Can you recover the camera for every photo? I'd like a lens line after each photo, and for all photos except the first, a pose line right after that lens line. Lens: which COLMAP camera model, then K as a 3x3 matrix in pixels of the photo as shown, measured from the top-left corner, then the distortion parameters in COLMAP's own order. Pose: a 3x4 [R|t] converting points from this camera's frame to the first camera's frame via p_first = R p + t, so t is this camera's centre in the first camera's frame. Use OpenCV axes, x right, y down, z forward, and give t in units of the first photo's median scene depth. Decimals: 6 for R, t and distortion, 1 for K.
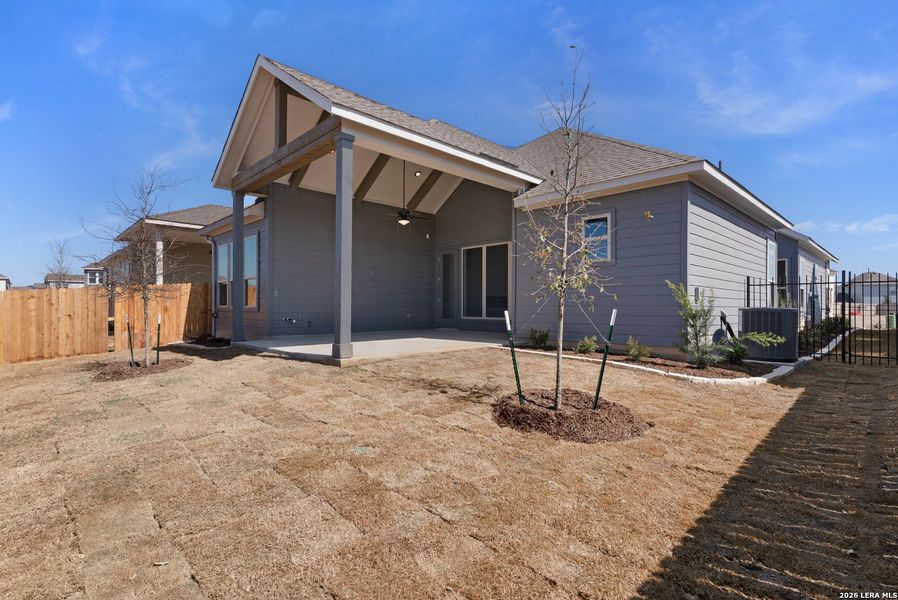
lens RADIAL K [[438.8, 0, 449.2], [0, 438.8, 303.4], [0, 0, 1]] dist [0.001640, -0.000233]
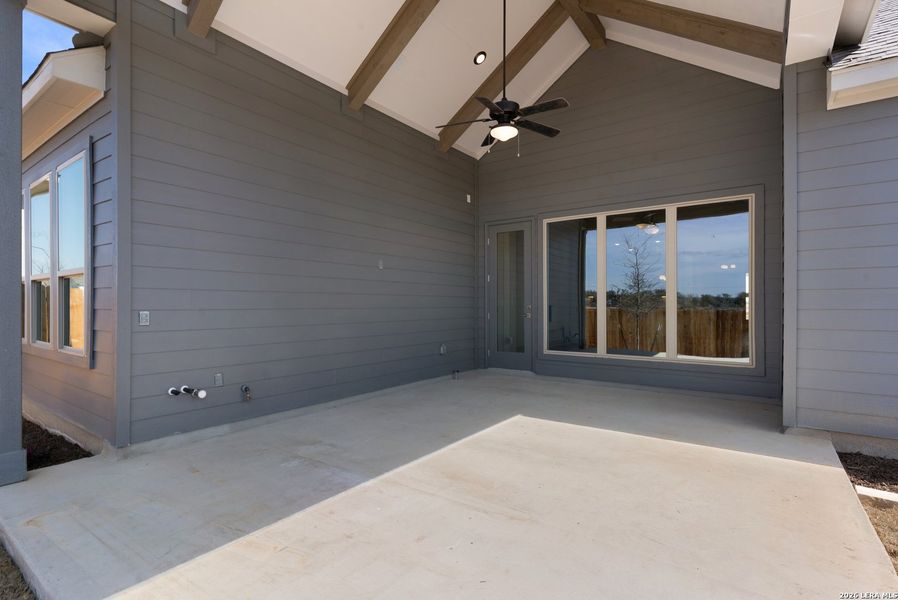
lens RADIAL K [[438.8, 0, 449.0], [0, 438.8, 301.5], [0, 0, 1]] dist [0.001640, -0.000233]
pose [[0.983644, -0.003208, 0.180094, -0.192170], [0.002703, 0.999992, 0.003049, -0.031722], [-0.180102, -0.002512, 0.983645, 0.534776]]
